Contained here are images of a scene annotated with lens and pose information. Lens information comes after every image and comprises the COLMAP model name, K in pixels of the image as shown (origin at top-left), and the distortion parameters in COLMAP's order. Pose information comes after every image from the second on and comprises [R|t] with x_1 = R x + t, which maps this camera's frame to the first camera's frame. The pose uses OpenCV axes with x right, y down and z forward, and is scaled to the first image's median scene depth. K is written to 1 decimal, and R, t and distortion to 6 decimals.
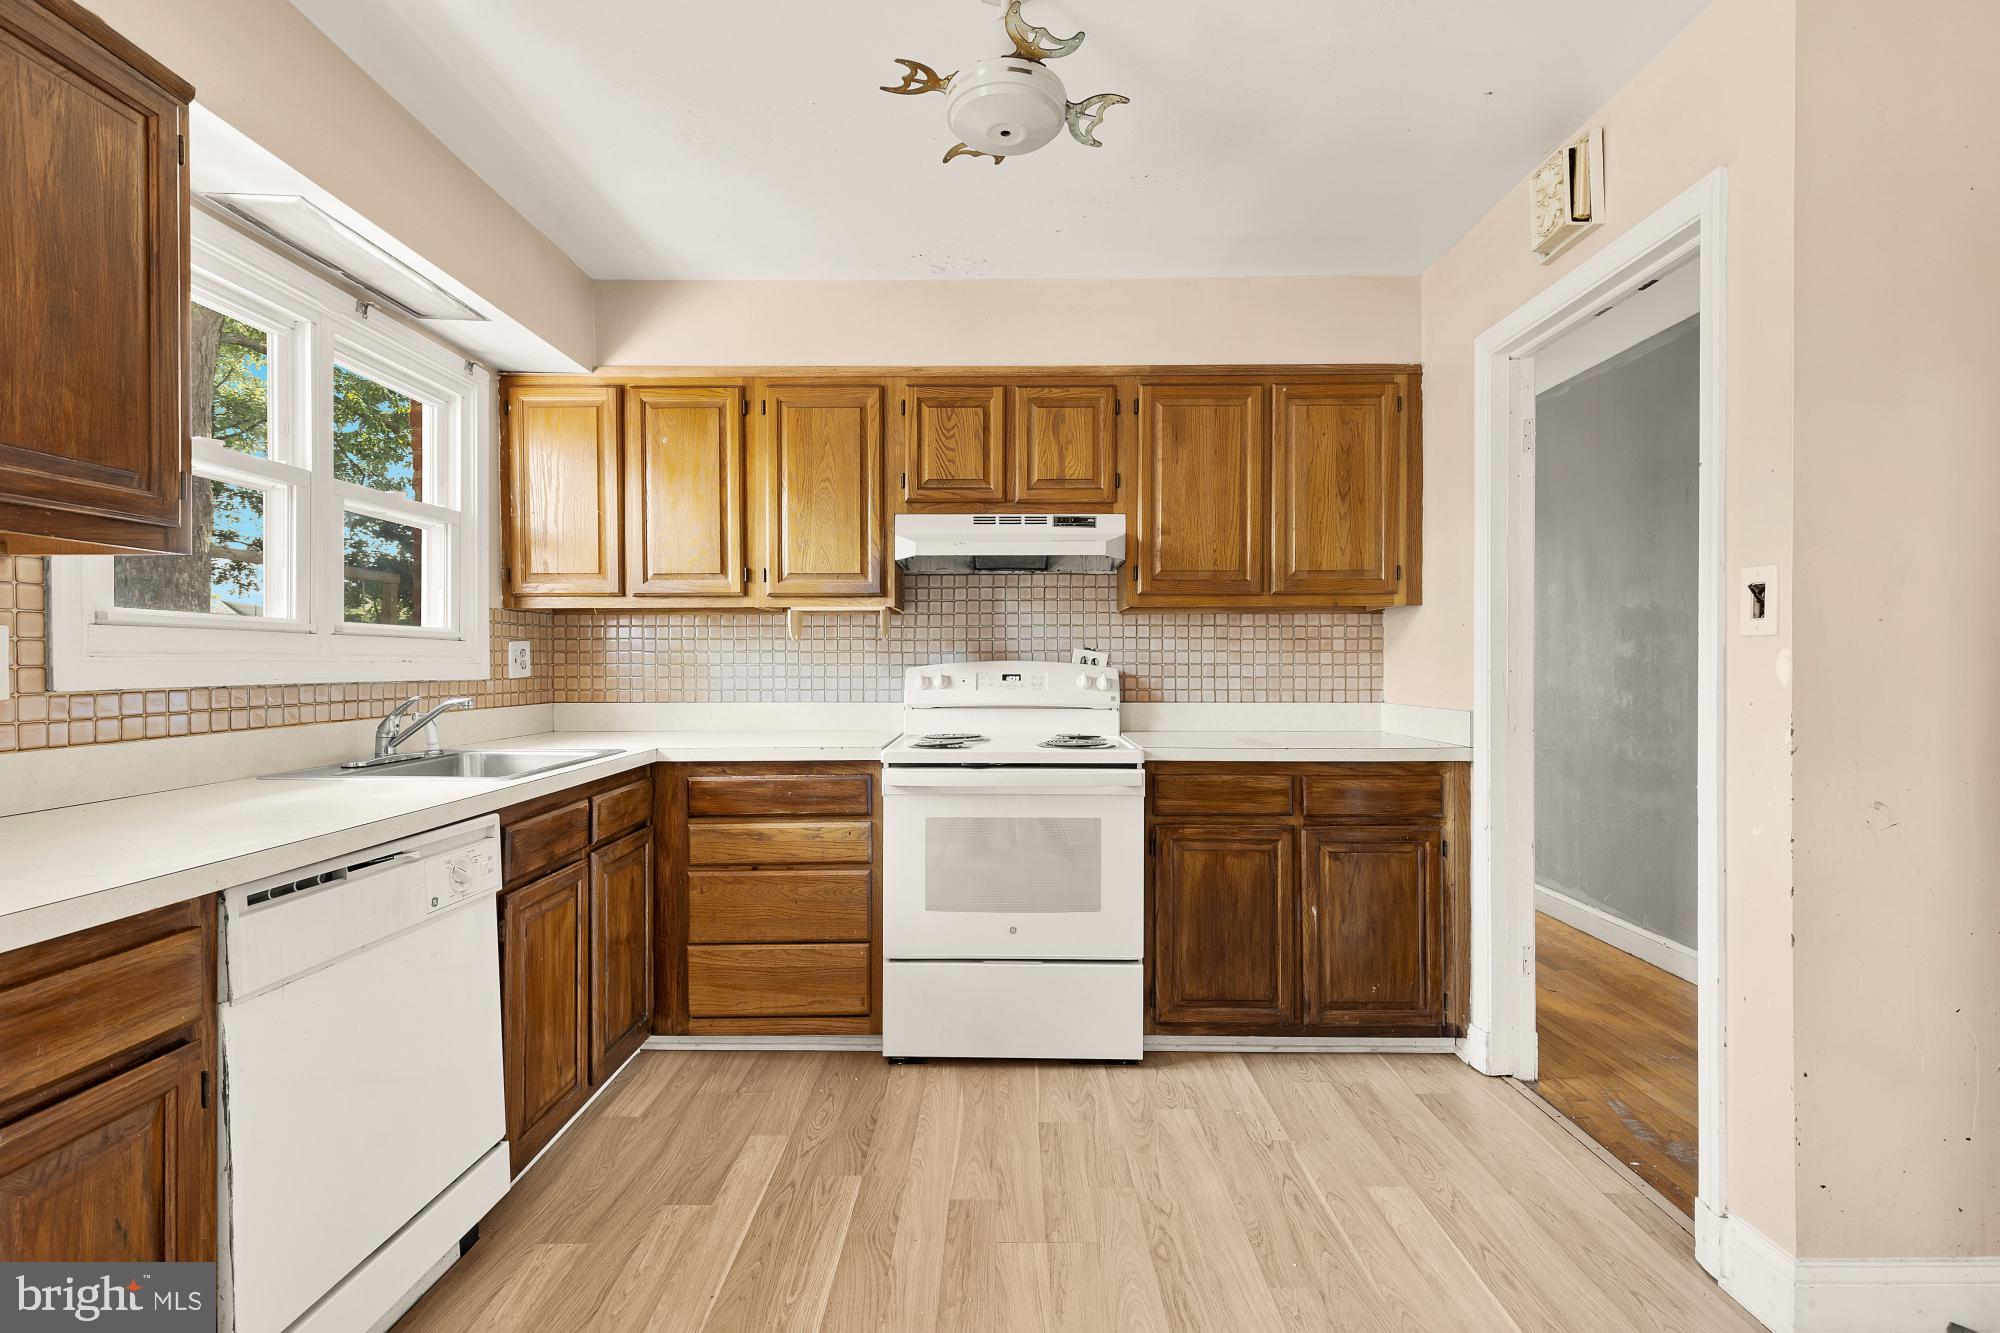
lens RADIAL K [[892.6, 0, 1000.0], [0, 892.6, 666.5], [0, 0, 1]] dist [0.003206, -0.000597]
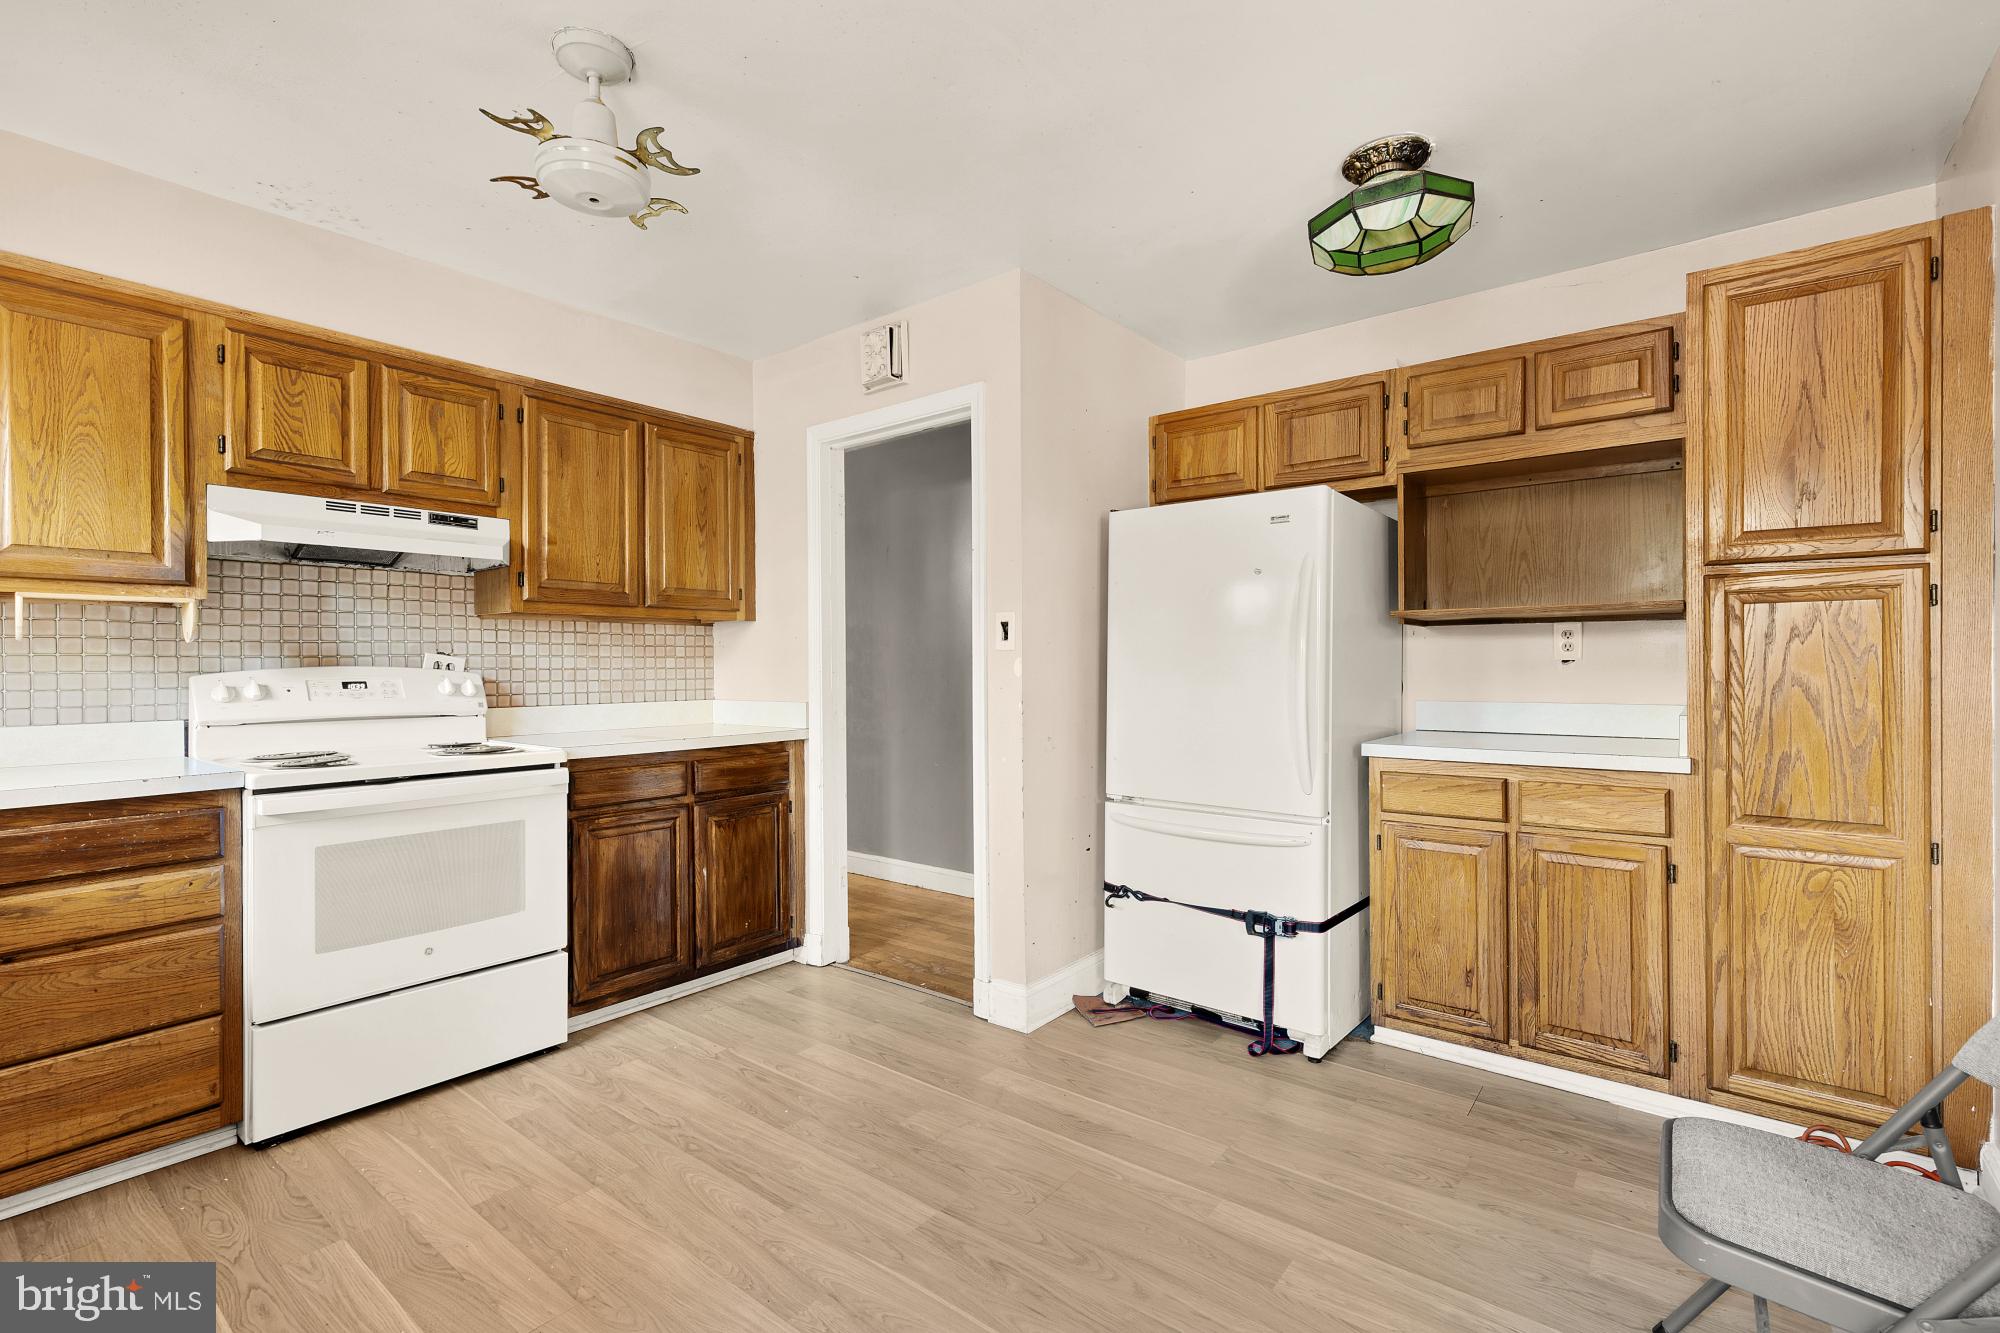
lens RADIAL K [[892.6, 0, 1000.0], [0, 892.6, 666.5], [0, 0, 1]] dist [0.003206, -0.000597]
pose [[0.614723, -0.004626, 0.788730, -0.327735], [0.008504, 0.999964, -0.000763, -0.000087], [-0.788697, 0.007176, 0.614740, -0.056152]]
